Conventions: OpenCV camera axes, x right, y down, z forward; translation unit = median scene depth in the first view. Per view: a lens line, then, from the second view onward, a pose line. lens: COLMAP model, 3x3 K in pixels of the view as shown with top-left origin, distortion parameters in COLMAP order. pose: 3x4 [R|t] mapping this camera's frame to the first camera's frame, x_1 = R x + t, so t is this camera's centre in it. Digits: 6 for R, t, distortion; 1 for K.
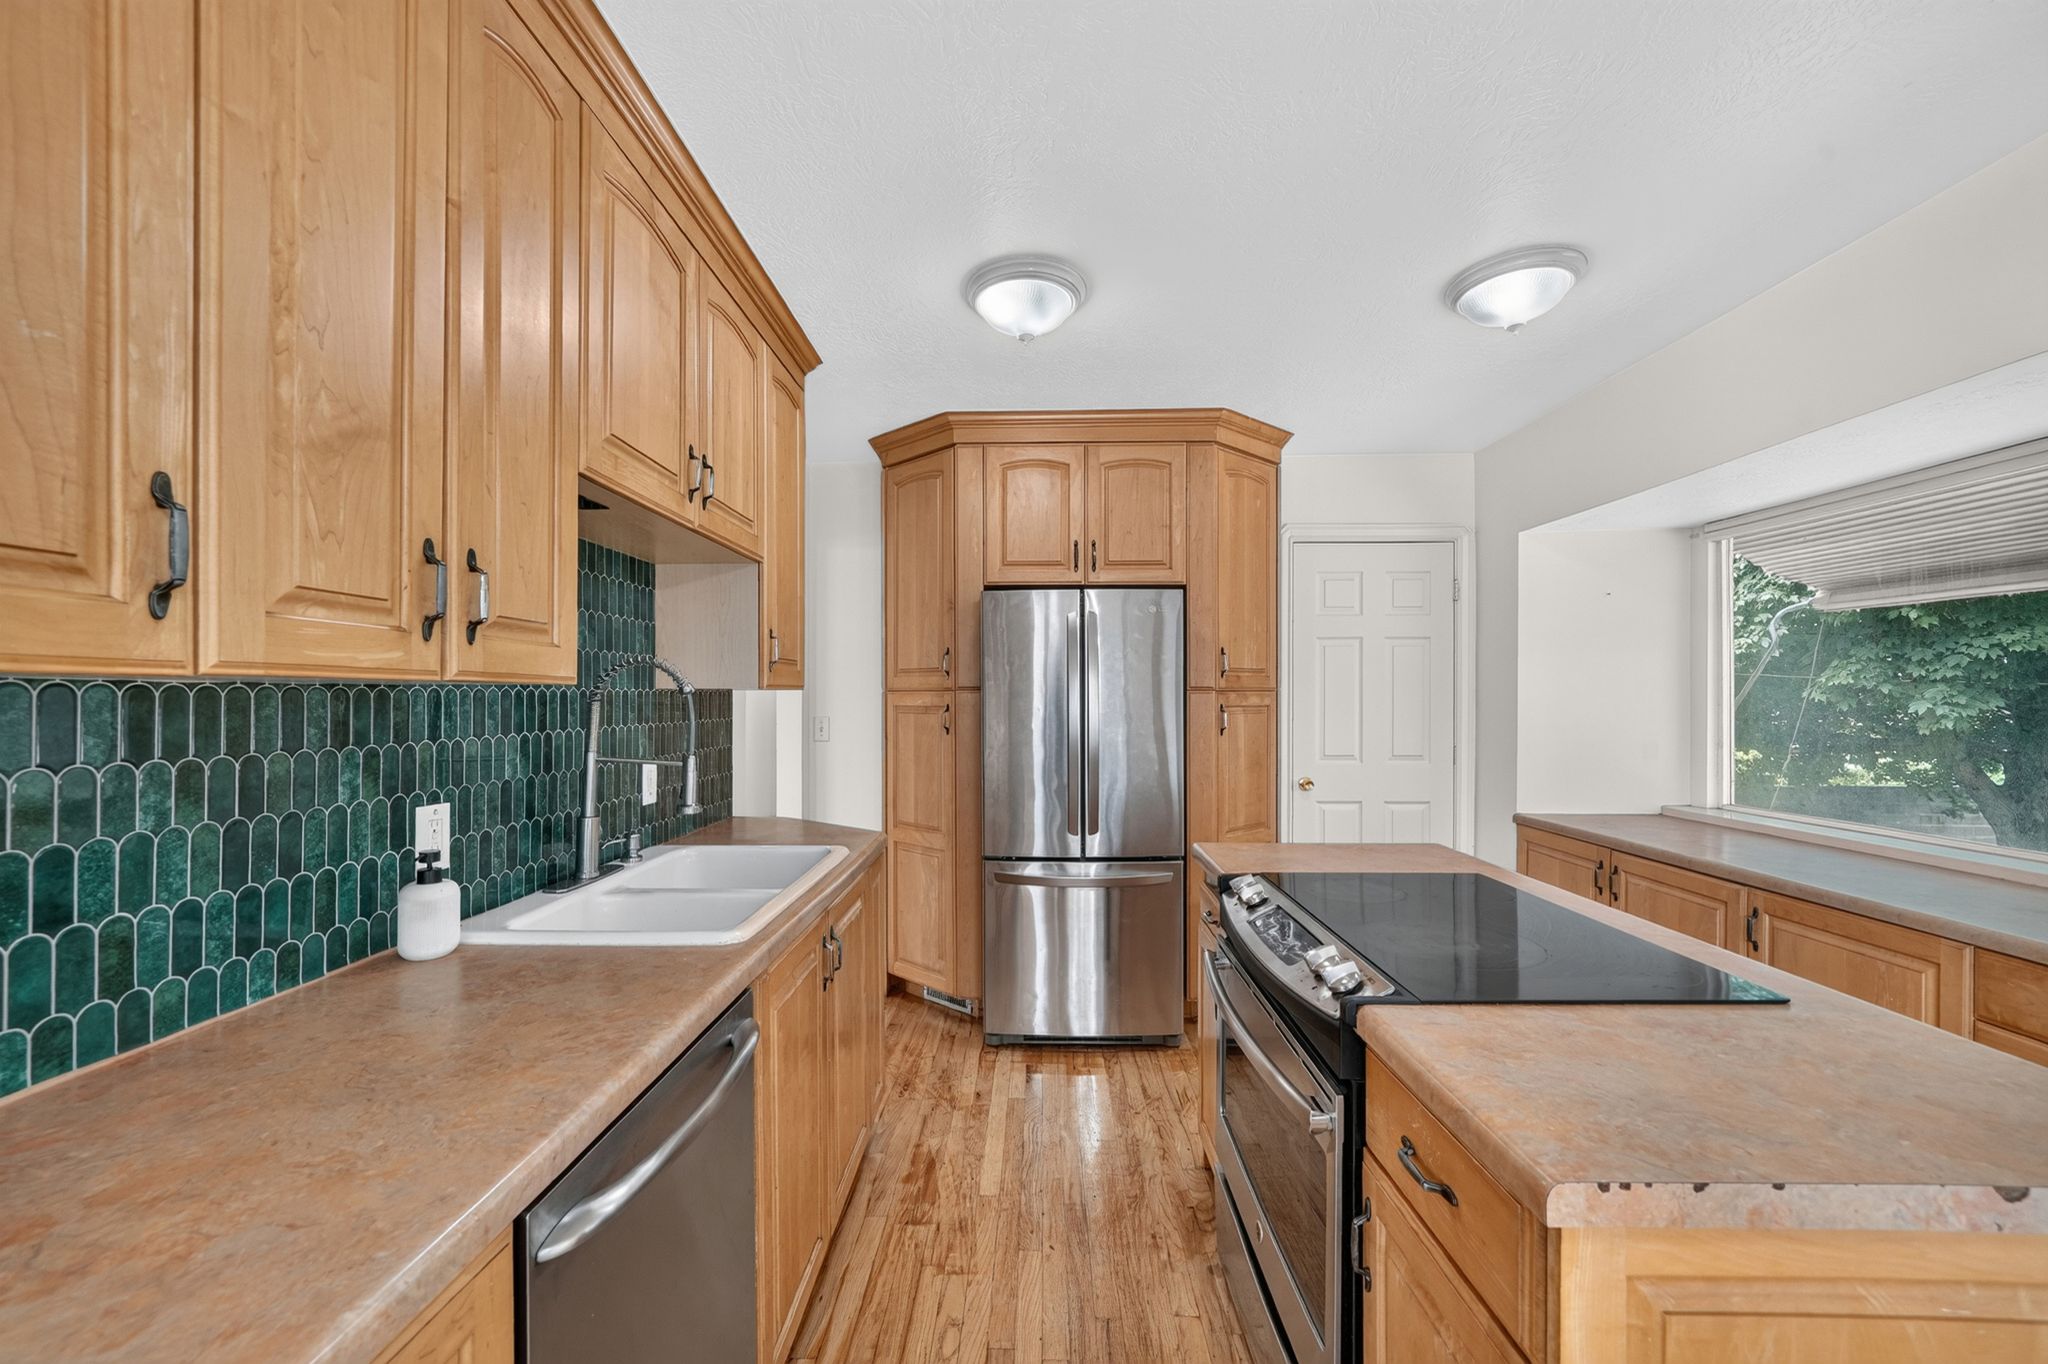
lens RADIAL K [[802.7, 0, 1016.5], [0, 802.7, 696.8], [0, 0, 1]] dist [-0.013881, 0.003600]
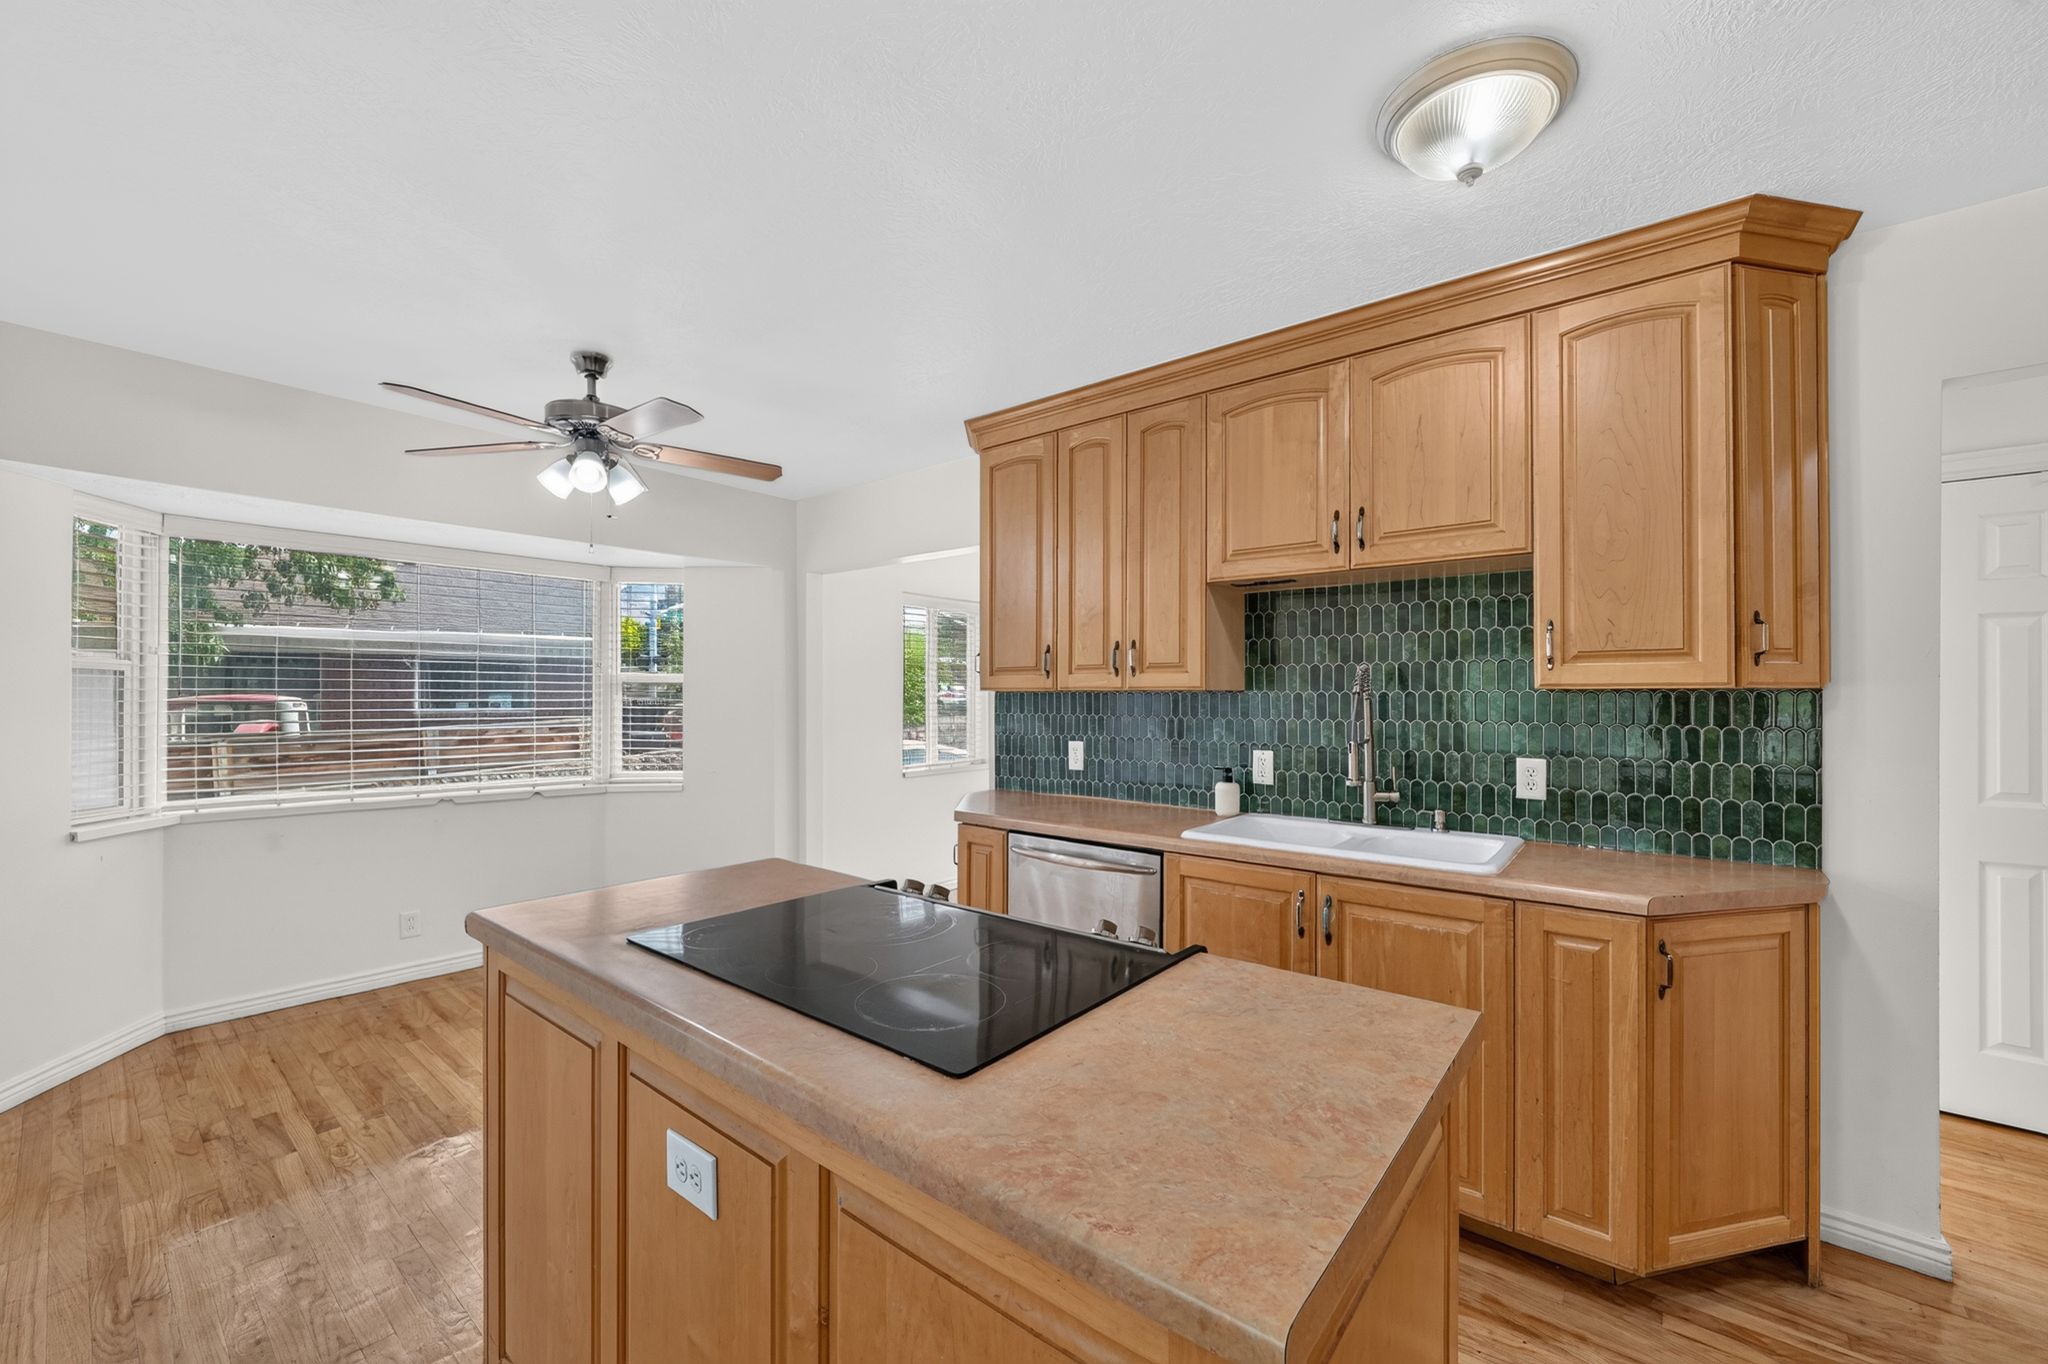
lens RADIAL K [[802.7, 0, 1016.4], [0, 802.7, 689.2], [0, 0, 1]] dist [-0.013881, 0.003600]
pose [[-0.612240, -0.004746, -0.790658, 1.015070], [-0.001443, 0.999987, -0.004885, -0.006019], [0.790671, -0.001850, -0.612239, 1.430306]]
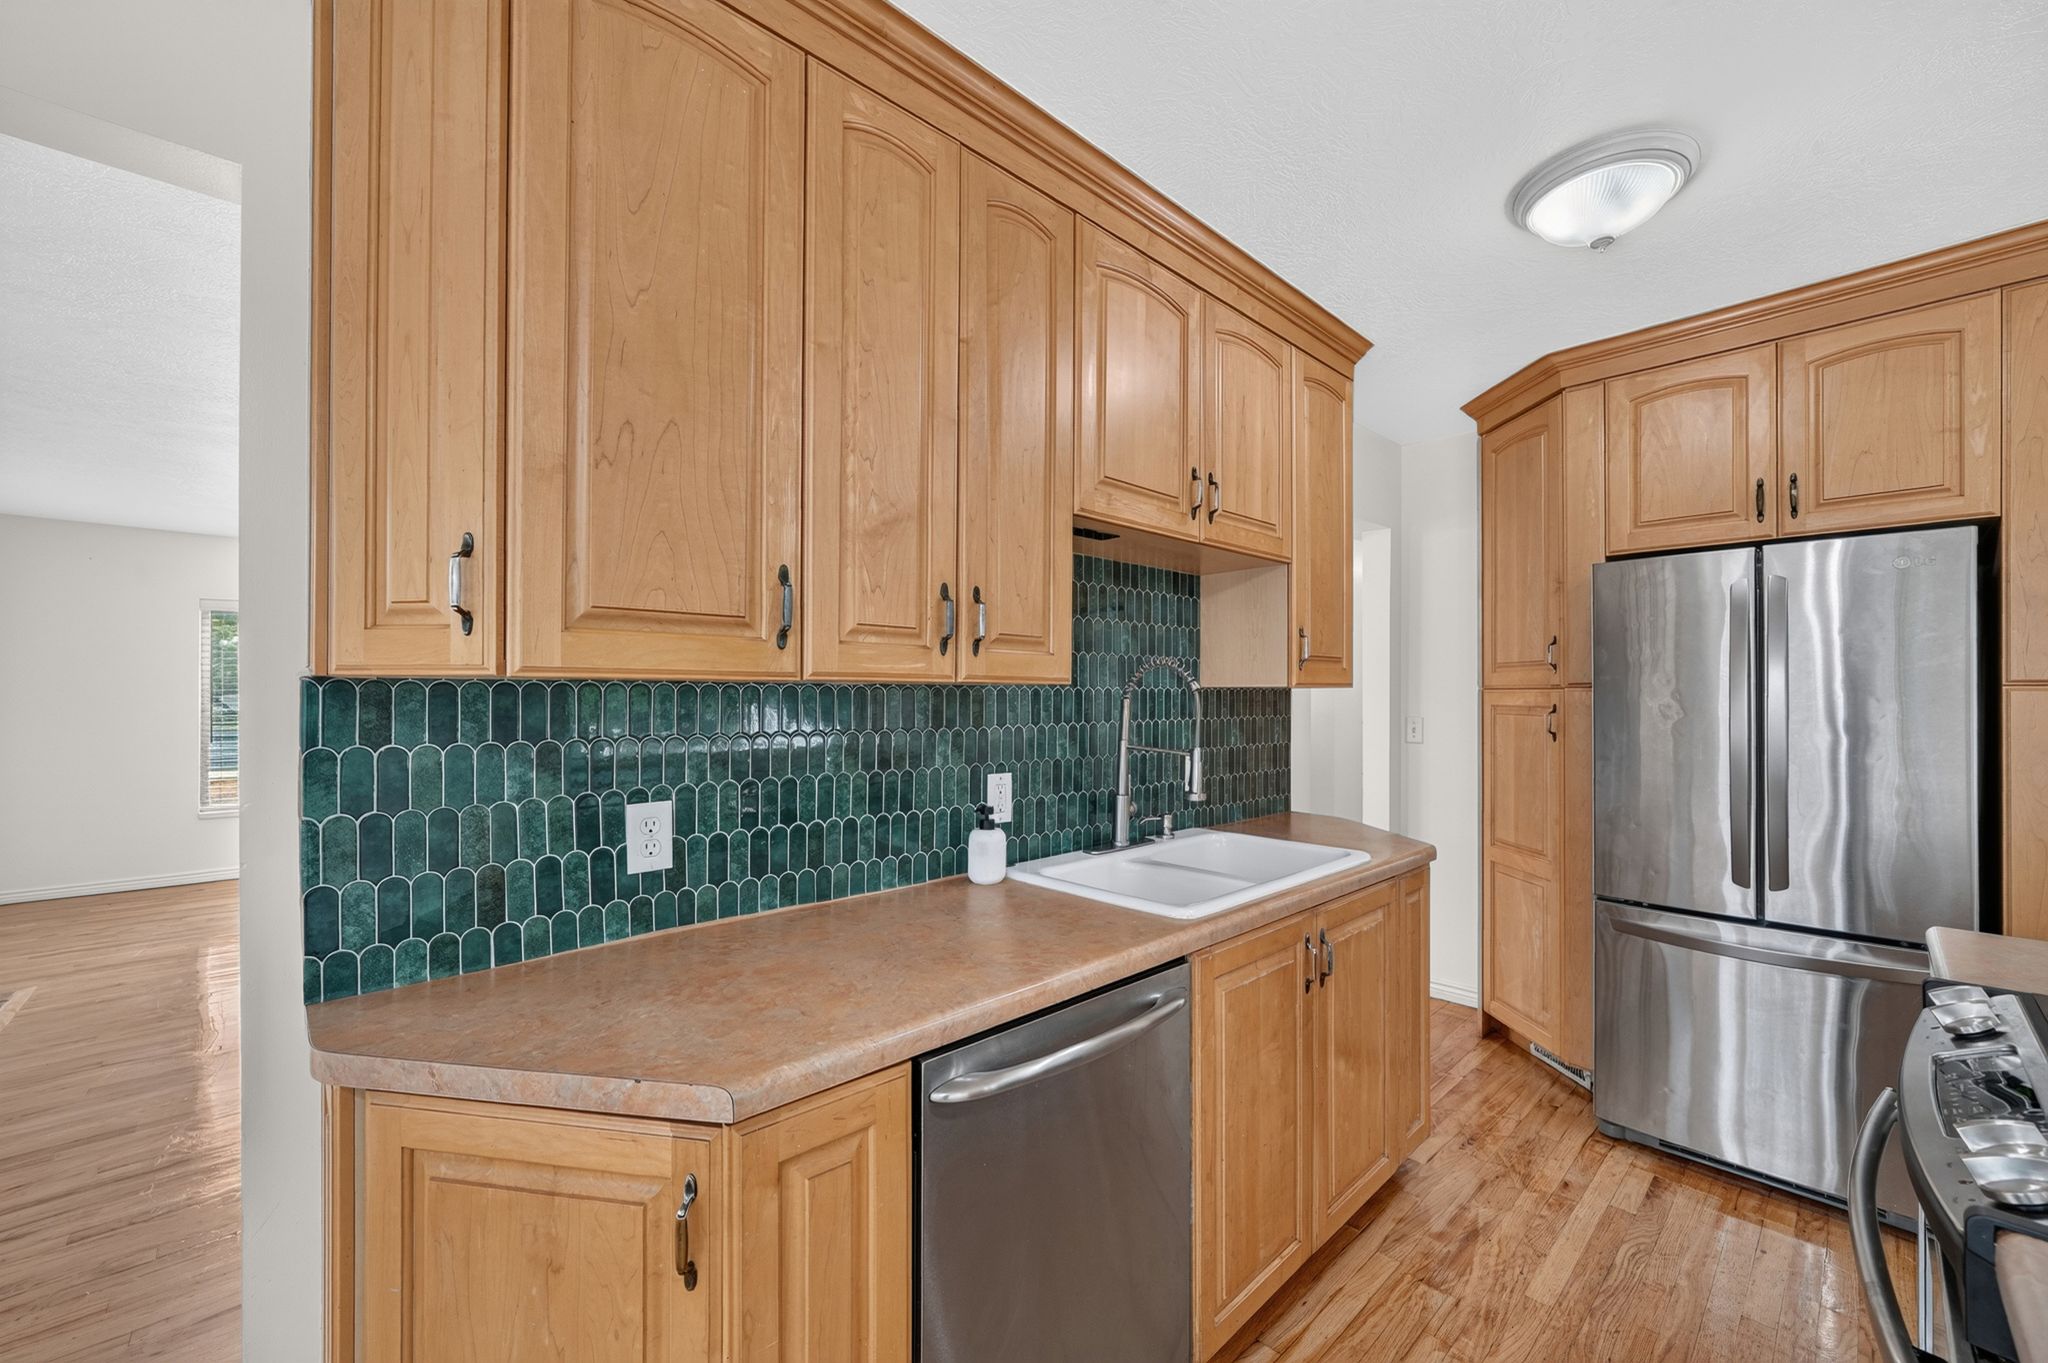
lens RADIAL K [[802.7, 0, 1017.6], [0, 802.7, 691.1], [0, 0, 1]] dist [-0.013881, 0.003600]
pose [[0.699545, 0.000068, -0.714588, 0.219420], [-0.003308, 0.999990, -0.003143, -0.000503], [0.714581, 0.004563, 0.699538, 0.052506]]
